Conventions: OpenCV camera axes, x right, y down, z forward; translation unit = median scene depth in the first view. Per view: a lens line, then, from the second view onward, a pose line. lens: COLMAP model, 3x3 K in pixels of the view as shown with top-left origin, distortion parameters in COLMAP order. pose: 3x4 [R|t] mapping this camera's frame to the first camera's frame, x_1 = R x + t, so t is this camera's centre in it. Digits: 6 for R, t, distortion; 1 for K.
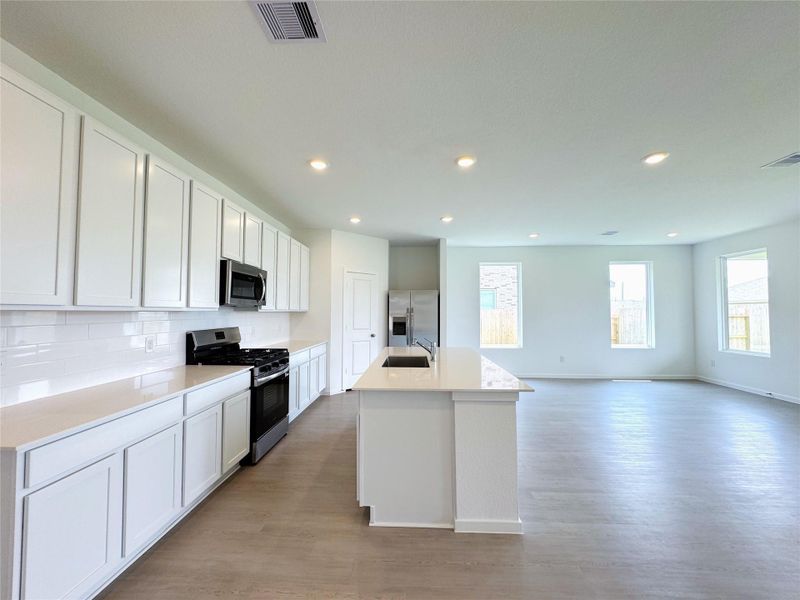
lens RADIAL K [[320.1, 0, 400.0], [0, 320.1, 300.0], [0, 0, 1]] dist [-0.001233, -0.000097]
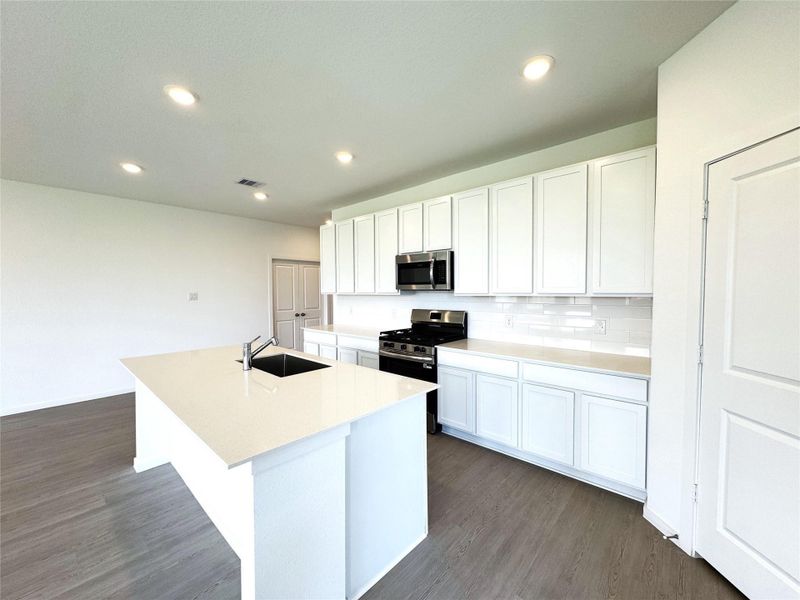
lens RADIAL K [[320.1, 0, 400.0], [0, 320.1, 300.0], [0, 0, 1]] dist [-0.001233, -0.000097]
pose [[-0.660280, 0.030314, -0.750408, 0.281602], [0.037878, 0.999258, 0.007037, 0.028840], [0.750064, -0.023777, -0.660938, 1.218326]]
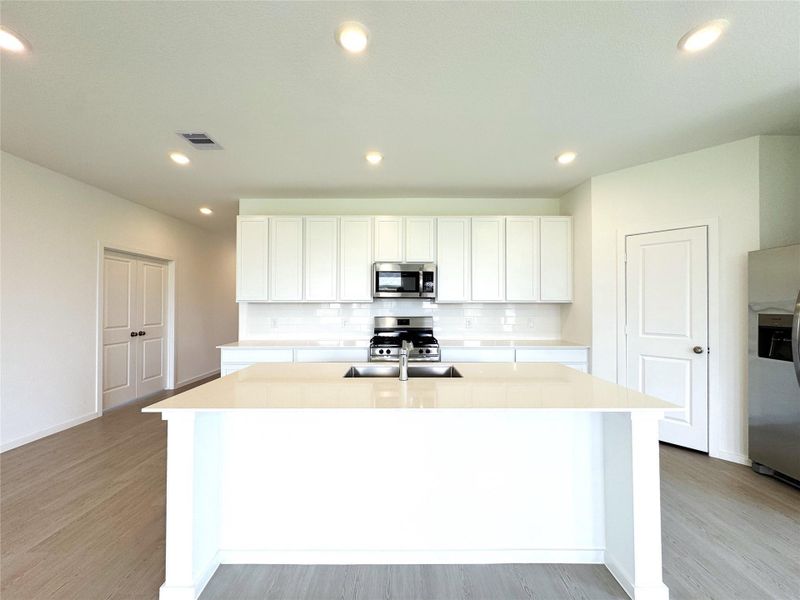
lens RADIAL K [[320.1, 0, 400.0], [0, 320.1, 300.0], [0, 0, 1]] dist [-0.001233, -0.000097]
pose [[0.019860, -0.015498, -0.999683, 0.509849], [0.039077, 0.999128, -0.014713, 0.030230], [0.999039, -0.038773, 0.020448, 0.684554]]
